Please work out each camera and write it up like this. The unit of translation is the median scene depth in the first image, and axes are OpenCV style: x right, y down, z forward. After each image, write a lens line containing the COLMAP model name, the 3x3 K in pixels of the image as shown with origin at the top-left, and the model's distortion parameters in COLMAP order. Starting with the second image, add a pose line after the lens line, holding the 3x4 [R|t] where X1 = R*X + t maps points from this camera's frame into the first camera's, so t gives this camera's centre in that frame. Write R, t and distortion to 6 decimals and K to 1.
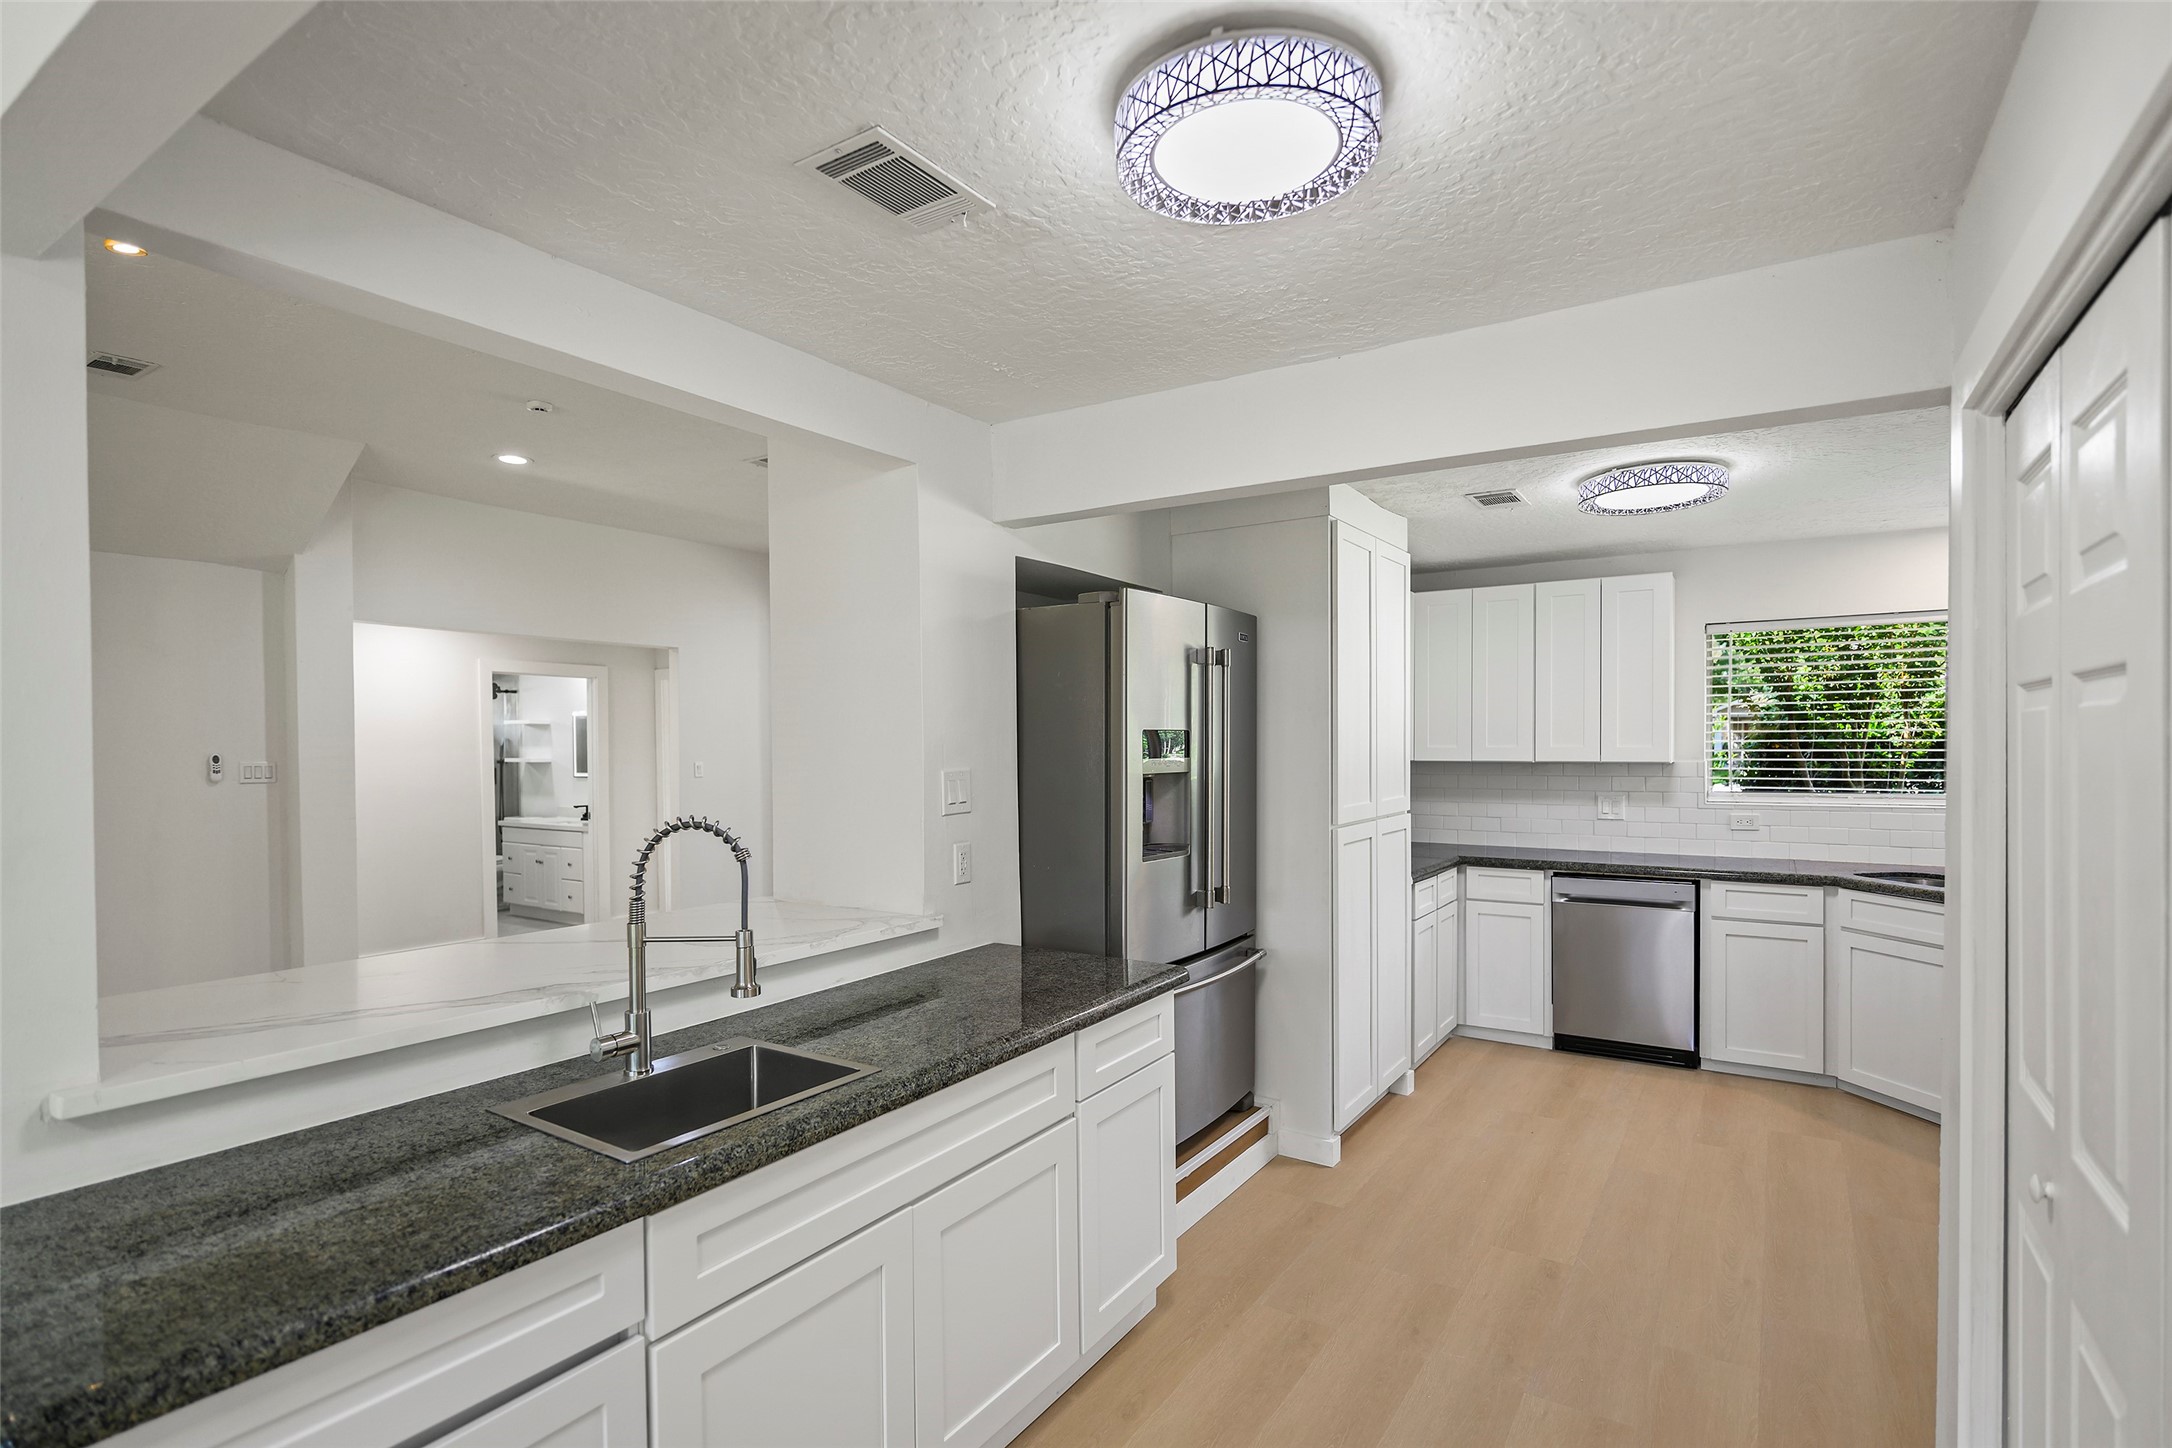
lens RADIAL K [[1046.5, 0, 1088.9], [0, 1046.5, 746.0], [0, 0, 1]] dist [-0.014054, 0.000082]
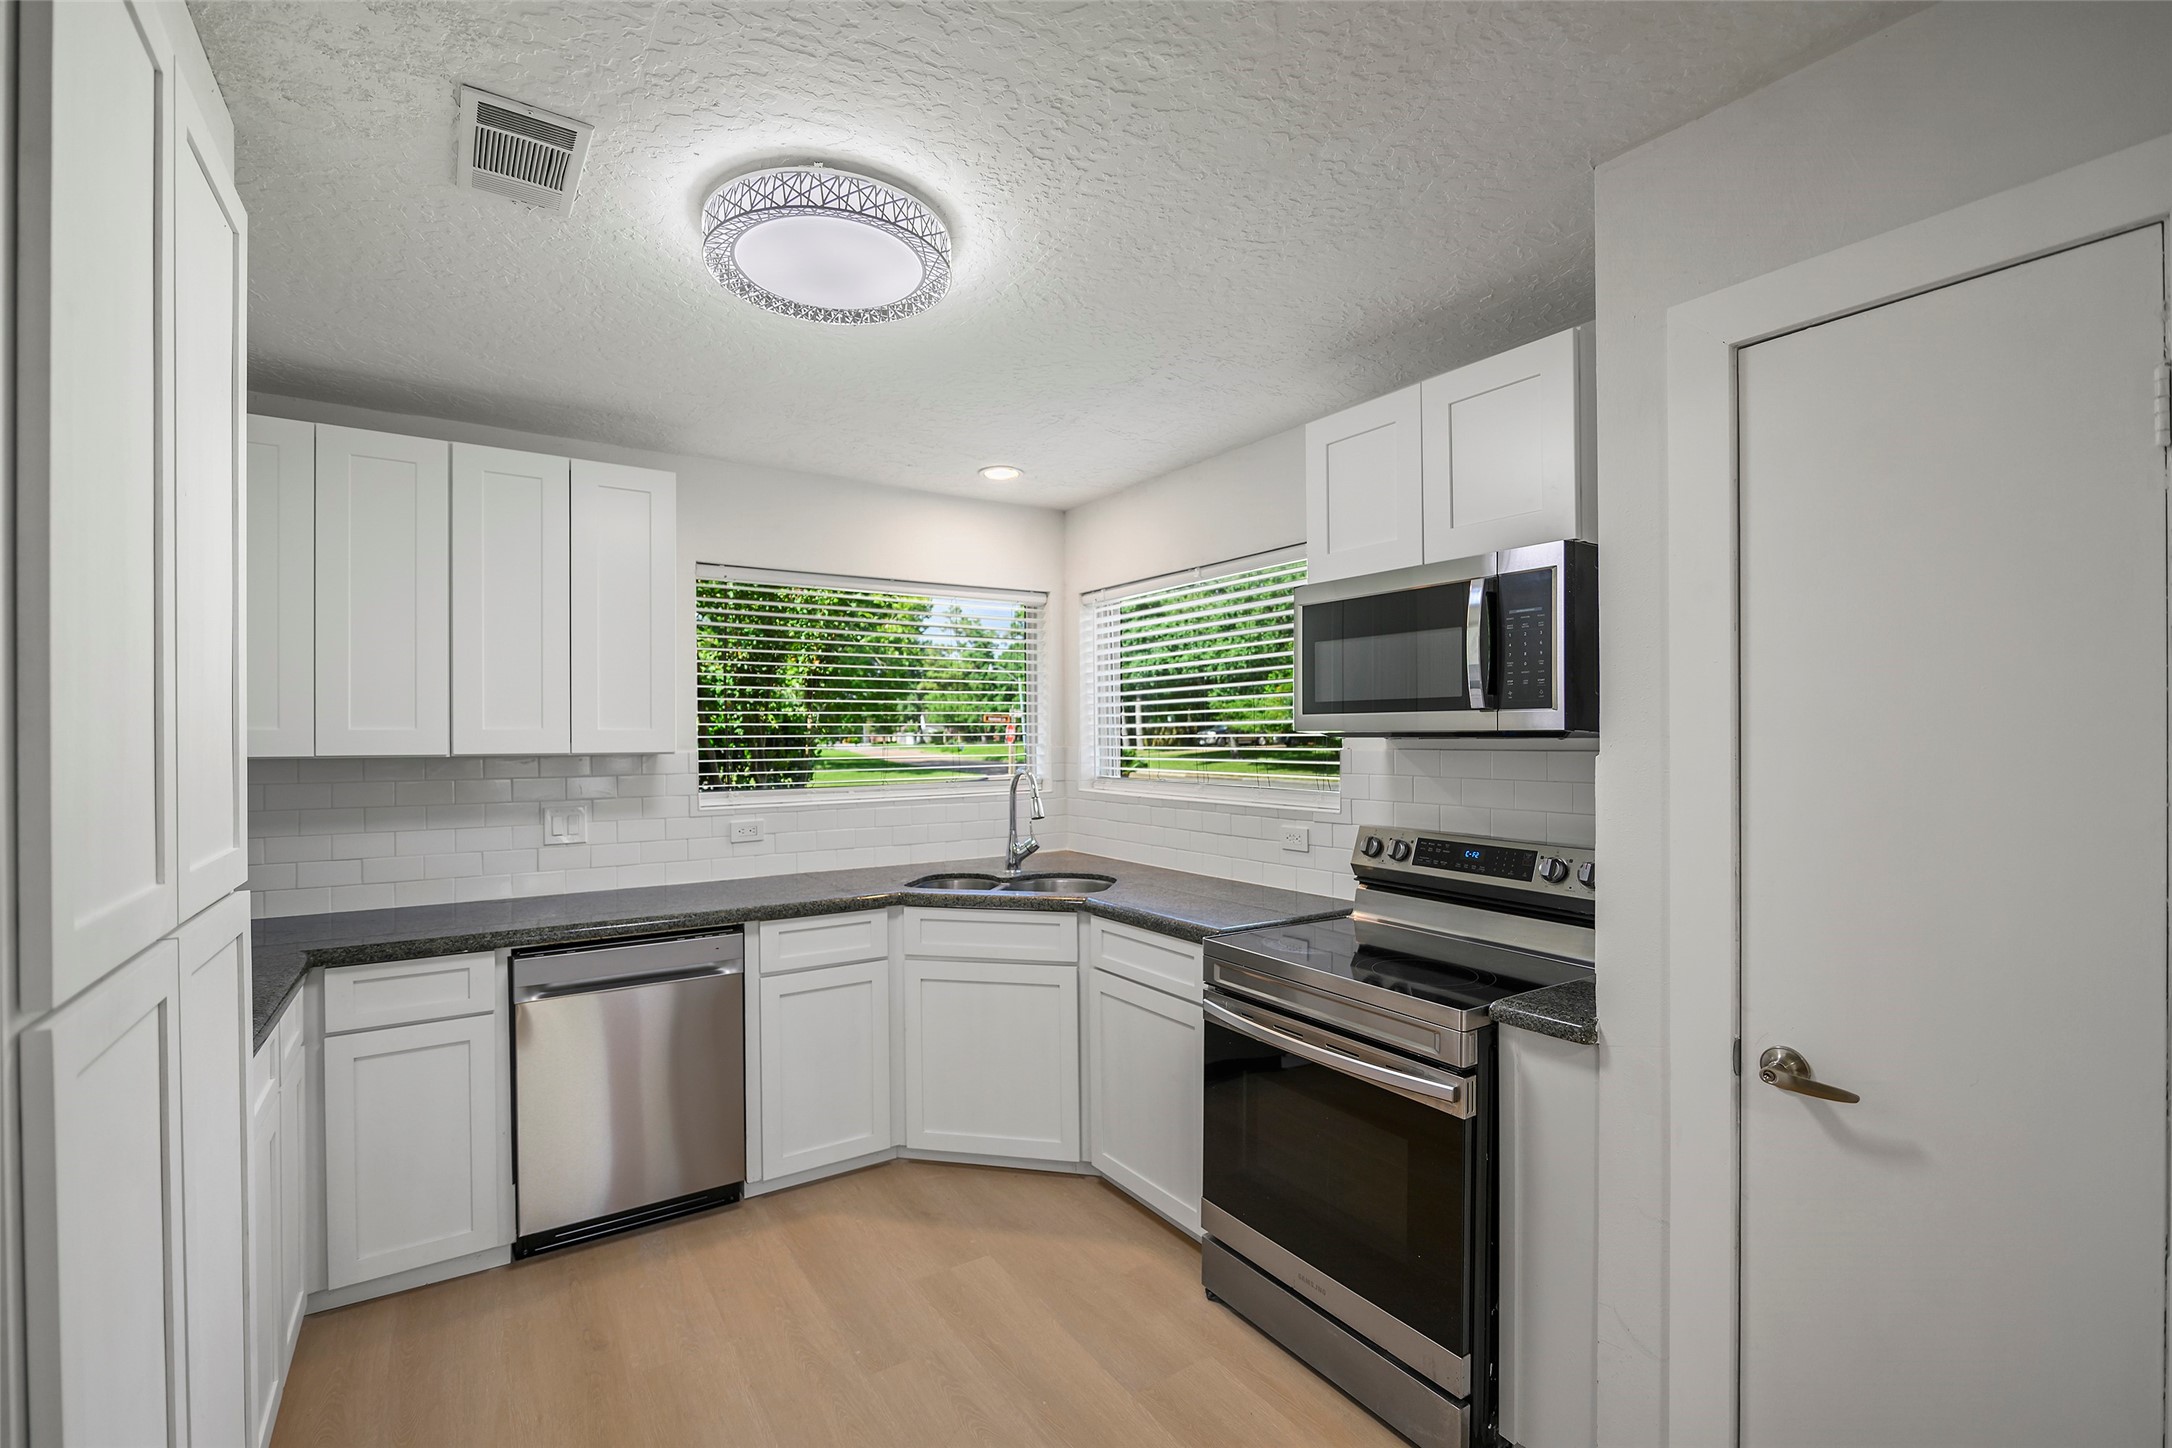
lens RADIAL K [[988.5, 0, 1102.1], [0, 988.5, 733.6], [0, 0, 1]] dist [-0.002940, -0.001087]
pose [[0.399743, 0.009334, 0.916580, 0.099647], [0.009260, 0.999856, -0.014220, 0.018555], [-0.916581, 0.014172, 0.399599, 0.604275]]
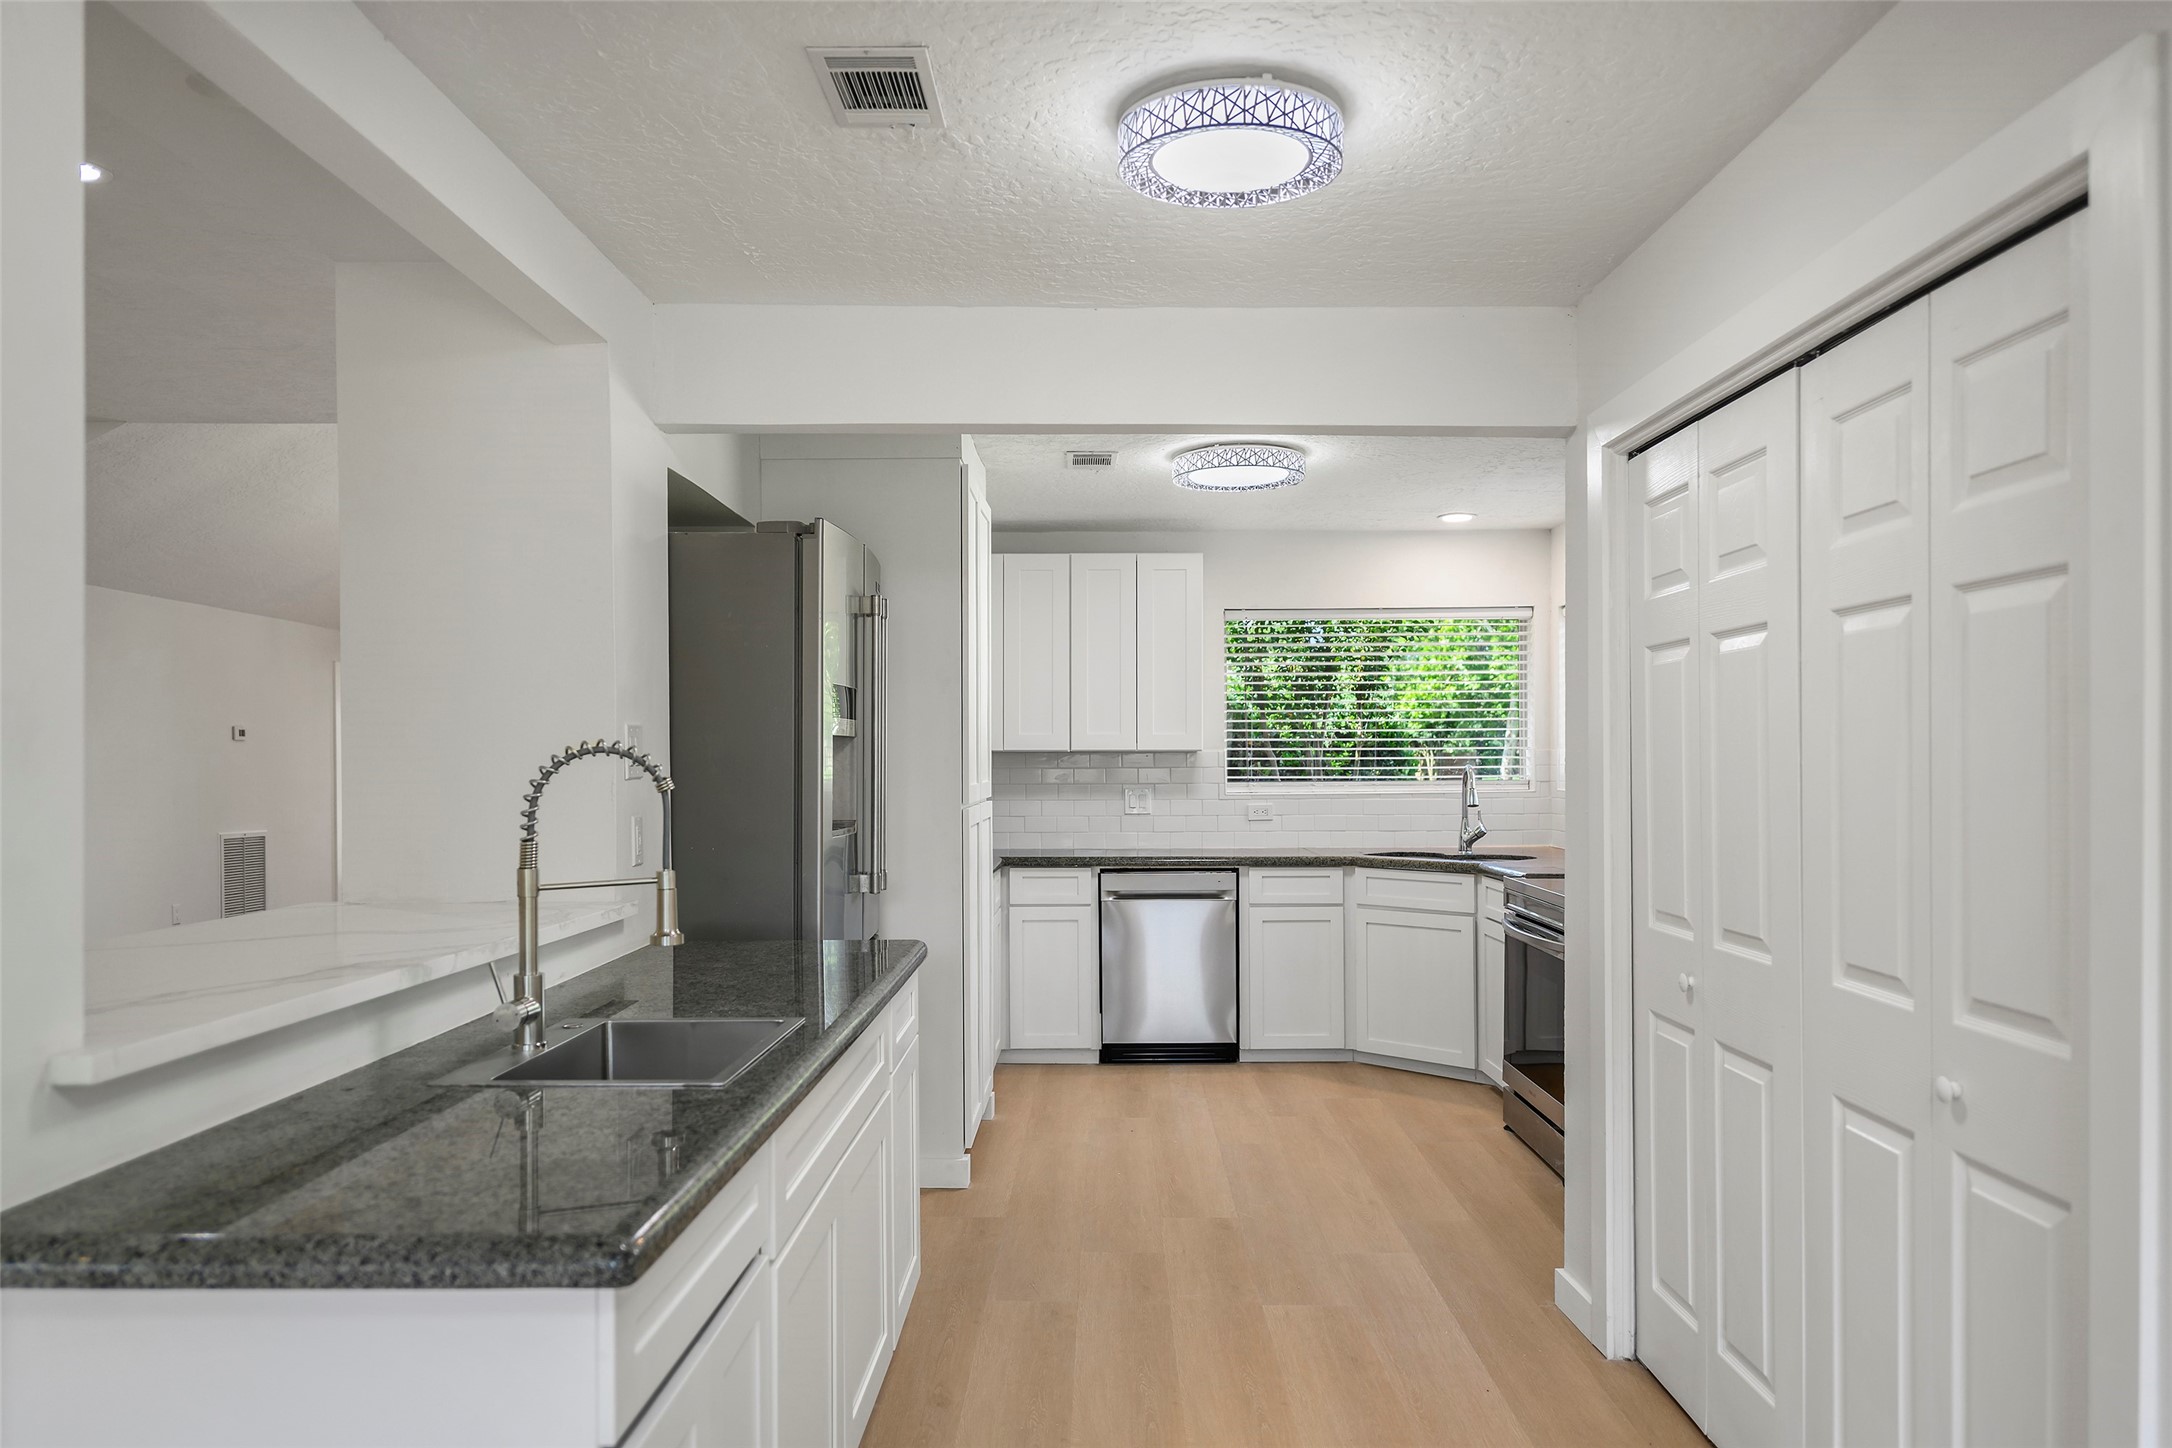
lens RADIAL K [[1474.4, 0, 1100.9], [0, 1474.4, 743.5], [0, 0, 1]] dist [-0.011650, -0.000544]
pose [[0.837236, 0.009941, 0.546752, -0.327461], [0.000724, 0.999814, -0.019288, 0.043836], [-0.546842, 0.016544, 0.837073, -0.110390]]
